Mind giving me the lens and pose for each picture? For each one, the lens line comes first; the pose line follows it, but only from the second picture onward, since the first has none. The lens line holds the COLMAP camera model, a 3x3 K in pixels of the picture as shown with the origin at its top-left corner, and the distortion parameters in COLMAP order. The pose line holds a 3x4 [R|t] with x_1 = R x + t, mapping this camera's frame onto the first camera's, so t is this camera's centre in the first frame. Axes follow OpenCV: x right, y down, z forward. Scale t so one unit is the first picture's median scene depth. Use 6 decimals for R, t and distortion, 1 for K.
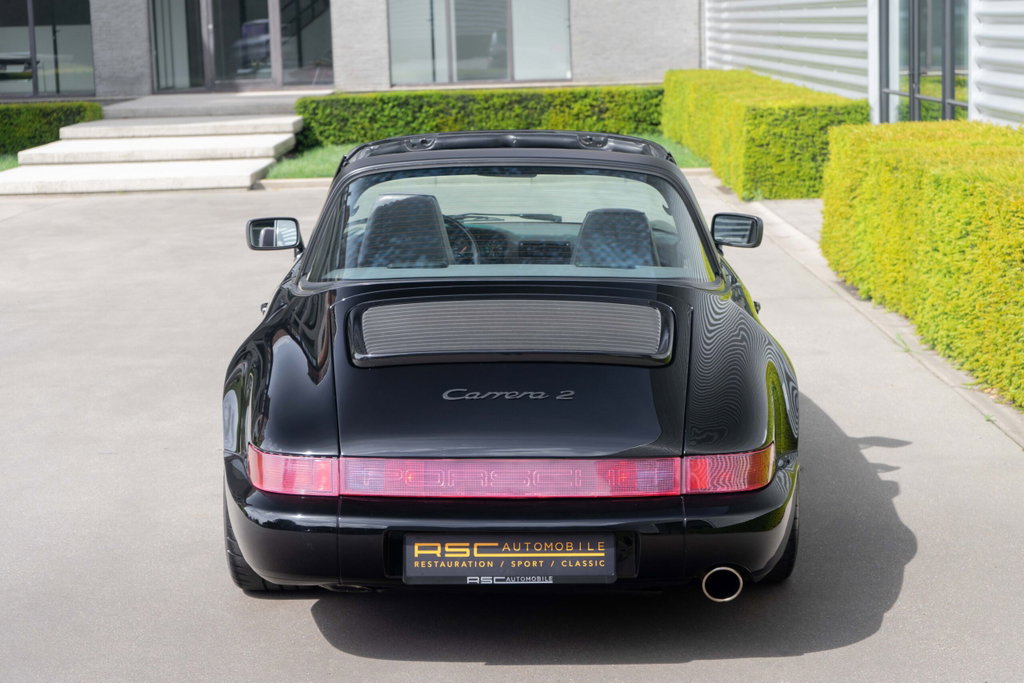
lens RADIAL K [[2050.8, 0, 512.0], [0, 2050.8, 341.5], [0, 0, 1]] dist [-0.042002, 0.079661]
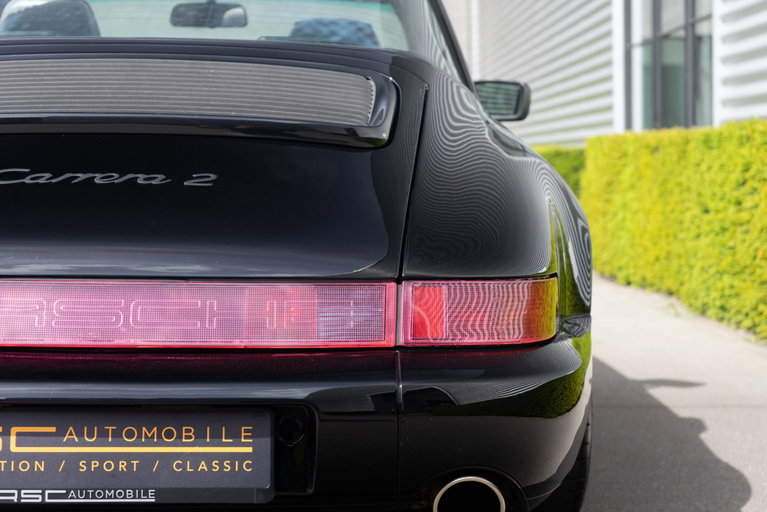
lens RADIAL K [[1527.3, 0, 386.0], [0, 1527.3, 271.6], [0, 0, 1]] dist [0.017312, 0.090653]
pose [[0.999341, 0.011371, 0.034478, 0.063850], [-0.008441, 0.996433, -0.083961, 0.087600], [-0.035310, 0.083614, 0.995872, 0.571773]]
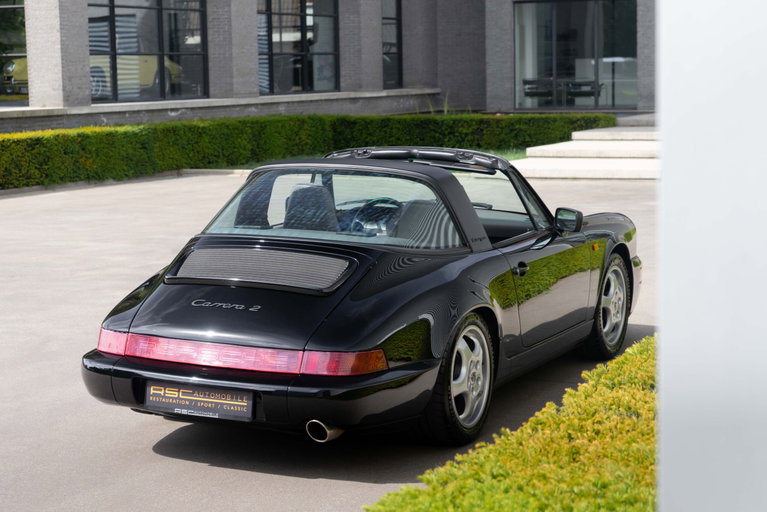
lens RADIAL K [[1527.3, 0, 386.0], [0, 1527.3, 271.6], [0, 0, 1]] dist [0.017312, 0.090653]
pose [[0.905715, 0.068334, -0.418343, 0.638296], [-0.073222, 0.997306, 0.004378, -0.016693], [0.417515, 0.026667, 0.908279, -0.080398]]
